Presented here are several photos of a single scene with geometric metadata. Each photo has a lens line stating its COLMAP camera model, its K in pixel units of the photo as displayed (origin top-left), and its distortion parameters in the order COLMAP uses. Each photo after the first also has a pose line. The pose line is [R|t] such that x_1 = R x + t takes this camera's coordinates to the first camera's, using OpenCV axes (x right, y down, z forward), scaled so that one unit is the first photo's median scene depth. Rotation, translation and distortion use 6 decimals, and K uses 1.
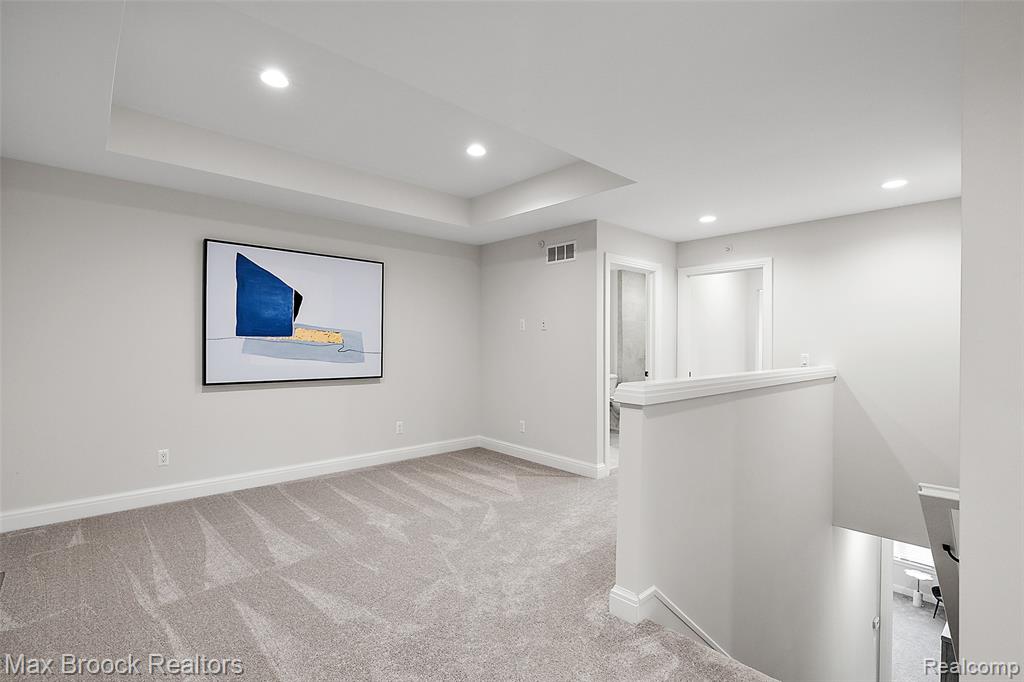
lens RADIAL K [[480.9, 0, 533.7], [0, 480.9, 346.0], [0, 0, 1]] dist [-0.001612, 0.000005]
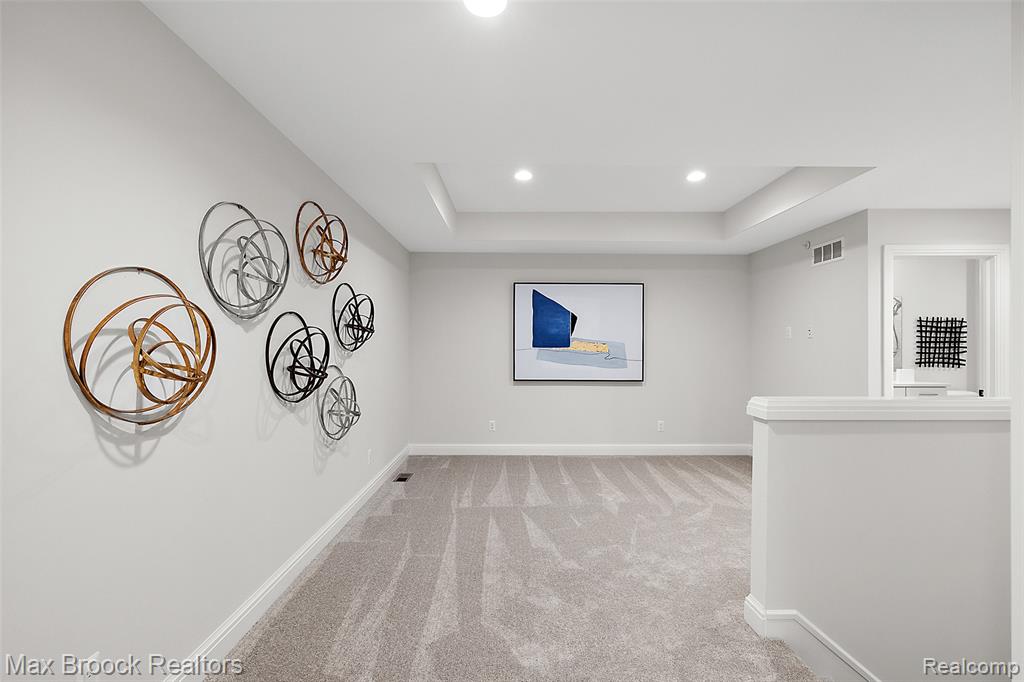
lens RADIAL K [[444.5, 0, 510.1], [0, 444.5, 350.6], [0, 0, 1]] dist [0.000333, 0.000270]
pose [[0.733952, 0.000037, -0.679201, 0.237935], [-0.001233, 0.999998, -0.001278, -0.009936], [0.679200, 0.001776, 0.733951, -0.022307]]
